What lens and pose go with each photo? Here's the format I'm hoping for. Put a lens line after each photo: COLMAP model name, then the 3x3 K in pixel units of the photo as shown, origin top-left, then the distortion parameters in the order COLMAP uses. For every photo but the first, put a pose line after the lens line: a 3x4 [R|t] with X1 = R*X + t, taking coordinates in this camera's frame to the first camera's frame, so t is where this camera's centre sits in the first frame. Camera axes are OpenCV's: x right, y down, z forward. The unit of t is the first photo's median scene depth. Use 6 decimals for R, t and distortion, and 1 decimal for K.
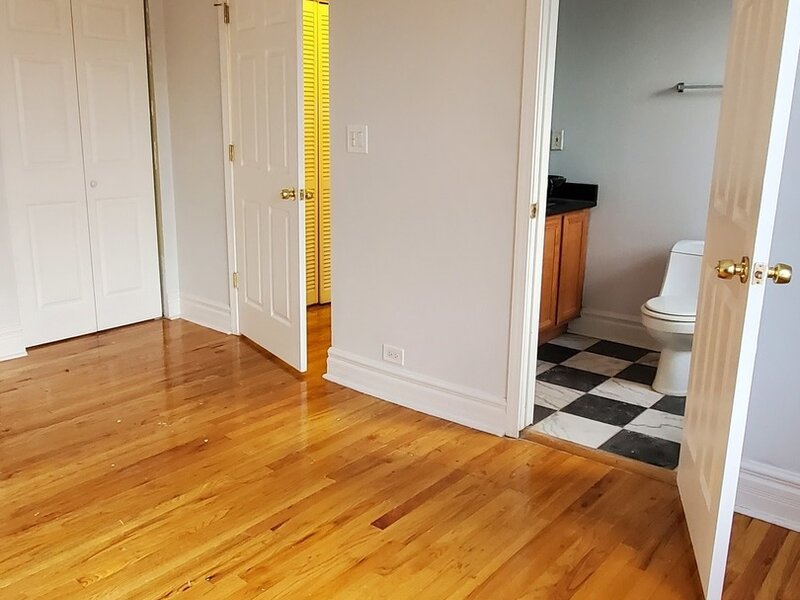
lens RADIAL K [[740.4, 0, 400.0], [0, 740.4, 300.0], [0, 0, 1]] dist [-0.089271, 0.001889]
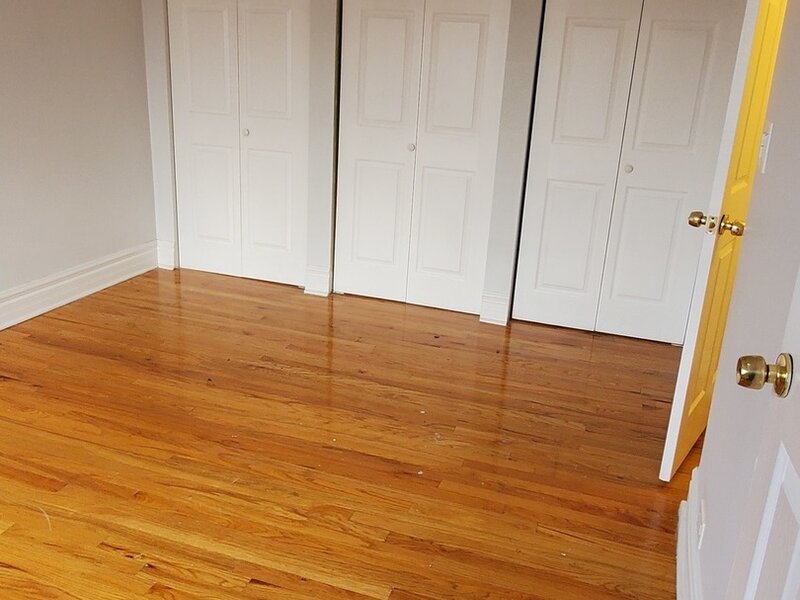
lens RADIAL K [[740.4, 0, 400.0], [0, 740.4, 300.0], [0, 0, 1]] dist [-0.089271, 0.001889]
pose [[0.327049, 0.284361, -0.901209, 0.372326], [-0.275001, 0.941019, 0.197124, -0.130551], [0.904109, 0.183364, 0.385959, 0.565739]]
